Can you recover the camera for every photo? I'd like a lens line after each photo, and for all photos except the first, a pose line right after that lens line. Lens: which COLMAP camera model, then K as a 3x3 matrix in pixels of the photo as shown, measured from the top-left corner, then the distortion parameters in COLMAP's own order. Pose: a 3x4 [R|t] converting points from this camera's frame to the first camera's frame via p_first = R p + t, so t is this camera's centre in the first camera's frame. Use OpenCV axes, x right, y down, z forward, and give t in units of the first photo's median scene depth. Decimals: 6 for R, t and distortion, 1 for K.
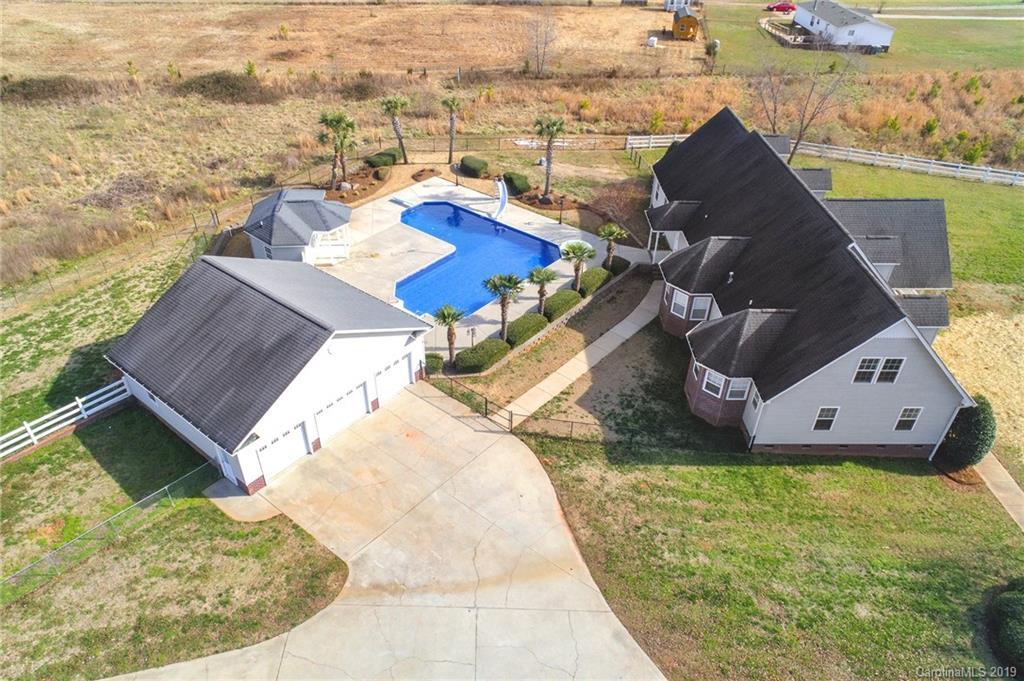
lens RADIAL K [[678.1, 0, 512.0], [0, 678.1, 340.5], [0, 0, 1]] dist [-0.000314, 0.001220]
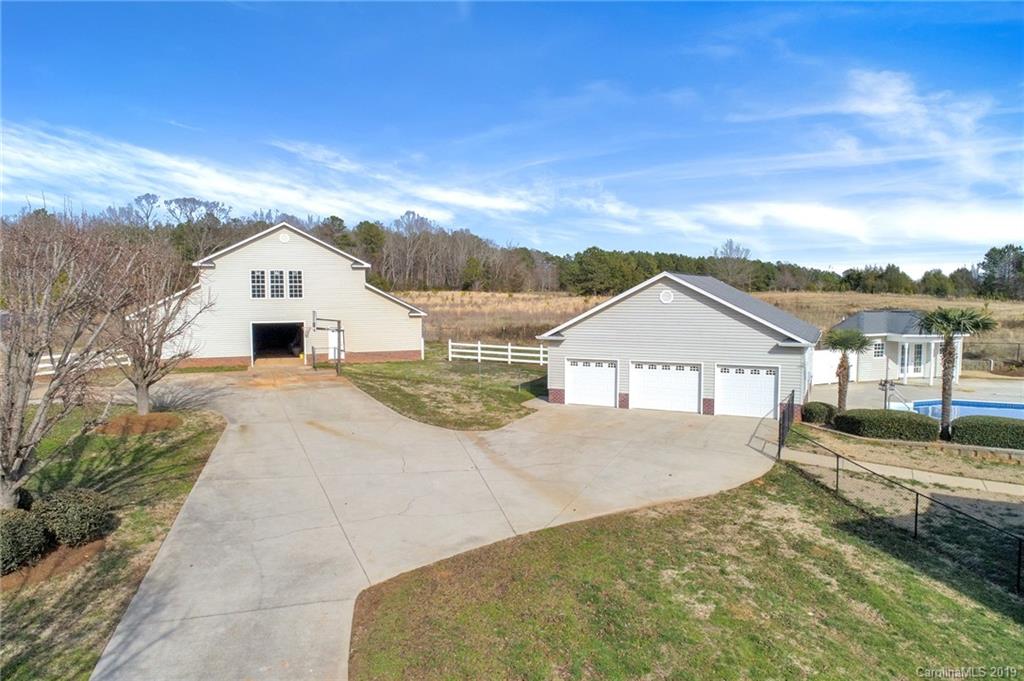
lens RADIAL K [[678.1, 0, 512.0], [0, 678.1, 340.5], [0, 0, 1]] dist [-0.000314, 0.001220]
pose [[0.225435, 0.061757, -0.972299, 0.612237], [-0.564122, 0.821943, -0.078589, 0.255831], [0.794320, 0.566212, 0.220134, 0.638060]]
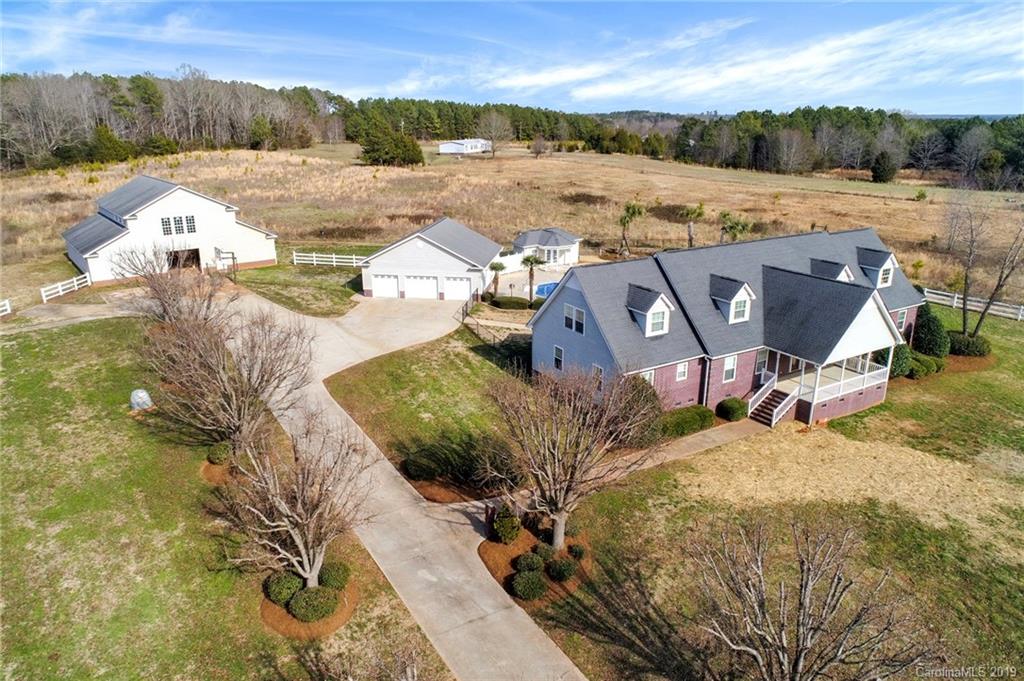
lens RADIAL K [[678.1, 0, 512.0], [0, 678.1, 340.5], [0, 0, 1]] dist [-0.000314, 0.001220]
pose [[0.507845, 0.264767, -0.819751, 1.533318], [-0.501772, 0.864420, -0.031659, 0.177981], [0.700227, 0.427407, 0.571844, 0.175892]]
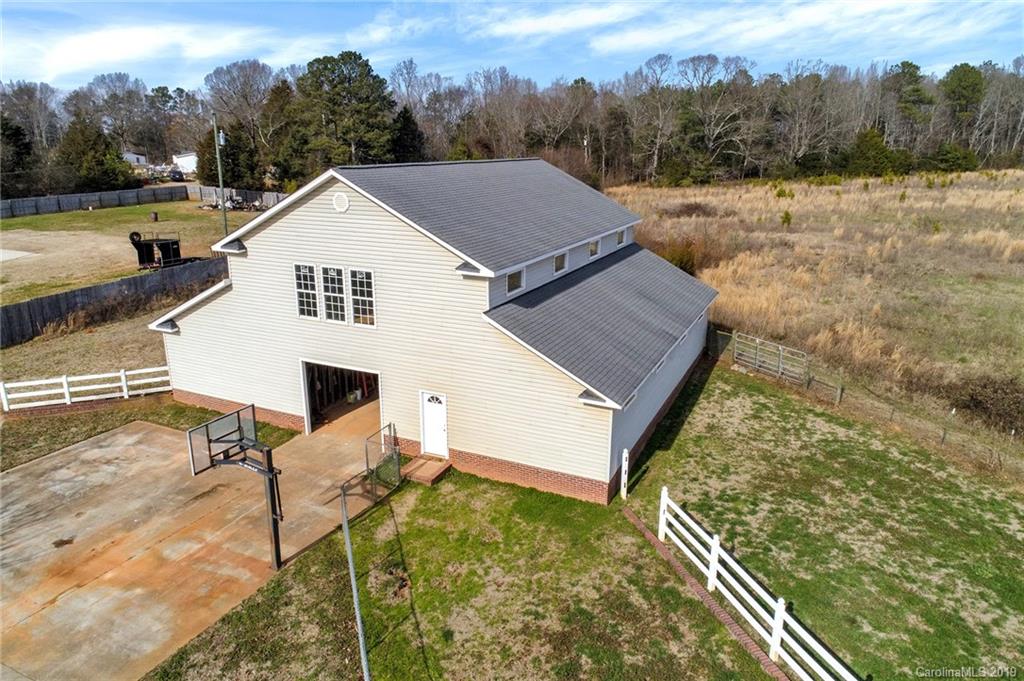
lens RADIAL K [[678.1, 0, 512.0], [0, 678.1, 340.5], [0, 0, 1]] dist [-0.000314, 0.001220]
pose [[-0.561199, 0.222402, -0.797241, -0.351678], [-0.491168, 0.685799, 0.537059, -0.098394], [0.666190, 0.692977, -0.275633, 0.838103]]
